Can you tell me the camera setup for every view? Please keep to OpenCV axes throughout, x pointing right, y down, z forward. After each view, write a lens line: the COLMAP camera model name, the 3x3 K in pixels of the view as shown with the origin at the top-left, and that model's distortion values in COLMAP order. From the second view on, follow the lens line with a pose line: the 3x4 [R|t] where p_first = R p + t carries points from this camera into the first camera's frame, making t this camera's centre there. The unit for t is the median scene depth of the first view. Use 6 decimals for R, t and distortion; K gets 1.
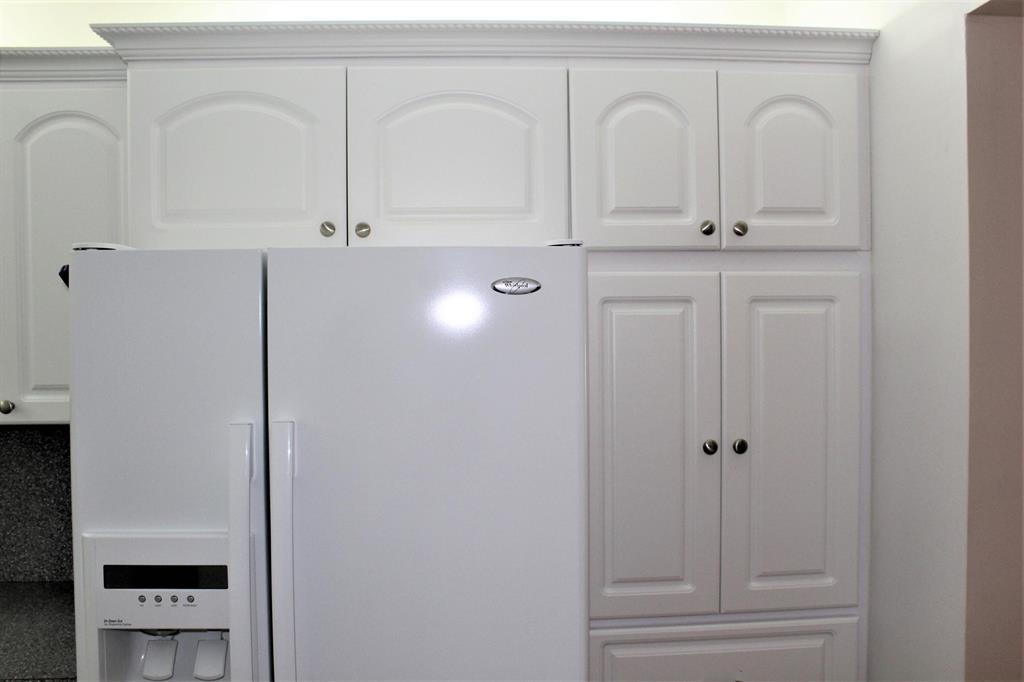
lens RADIAL K [[860.8, 0, 512.0], [0, 860.8, 341.0], [0, 0, 1]] dist [-0.147753, 0.127163]
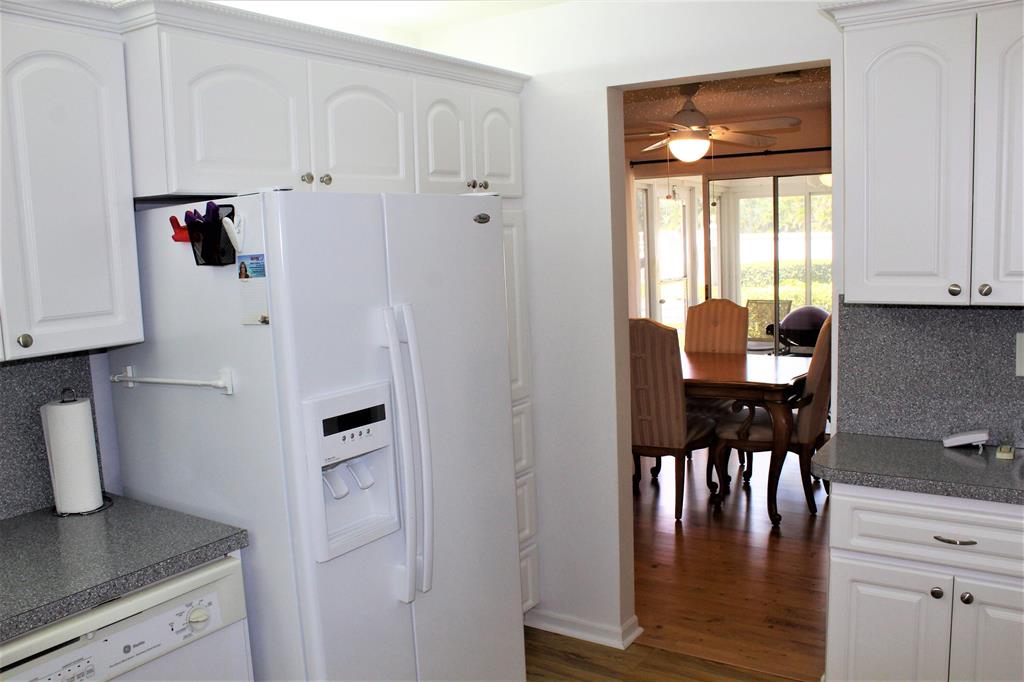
lens RADIAL K [[860.8, 0, 512.0], [0, 860.8, 341.0], [0, 0, 1]] dist [-0.147753, 0.127163]
pose [[0.590874, -0.115513, 0.798451, -1.113605], [0.061251, 0.993263, 0.098369, 0.014271], [-0.804435, -0.009217, 0.593969, -0.075747]]
